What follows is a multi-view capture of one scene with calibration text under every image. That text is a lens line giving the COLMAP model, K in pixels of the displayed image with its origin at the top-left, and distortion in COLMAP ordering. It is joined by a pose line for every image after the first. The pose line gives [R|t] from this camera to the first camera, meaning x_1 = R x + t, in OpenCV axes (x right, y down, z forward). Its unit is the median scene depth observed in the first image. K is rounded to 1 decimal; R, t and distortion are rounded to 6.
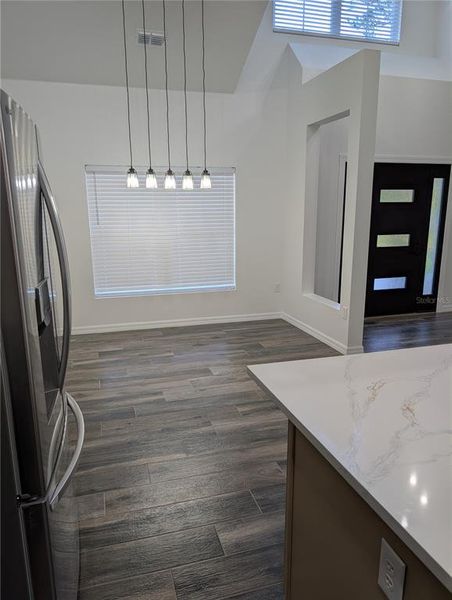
lens RADIAL K [[440.5, 0, 228.1], [0, 440.5, 301.5], [0, 0, 1]] dist [0.014758, -0.003843]
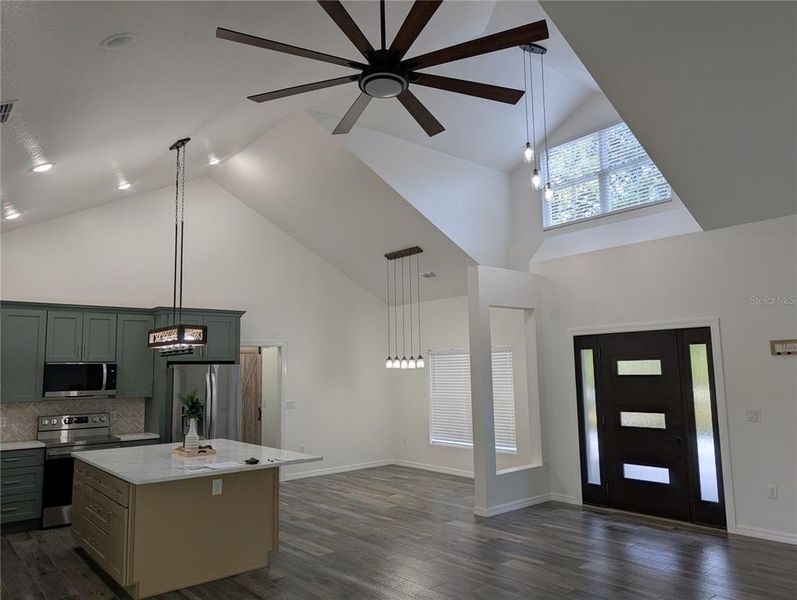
lens RADIAL K [[585.1, 0, 399.6], [0, 585.1, 300.4], [0, 0, 1]] dist [0.014758, -0.003843]
pose [[0.396540, -0.116570, -0.910586, 1.610678], [-0.183938, 0.961702, -0.203214, -0.058052], [0.899401, 0.248074, 0.359912, 0.167822]]
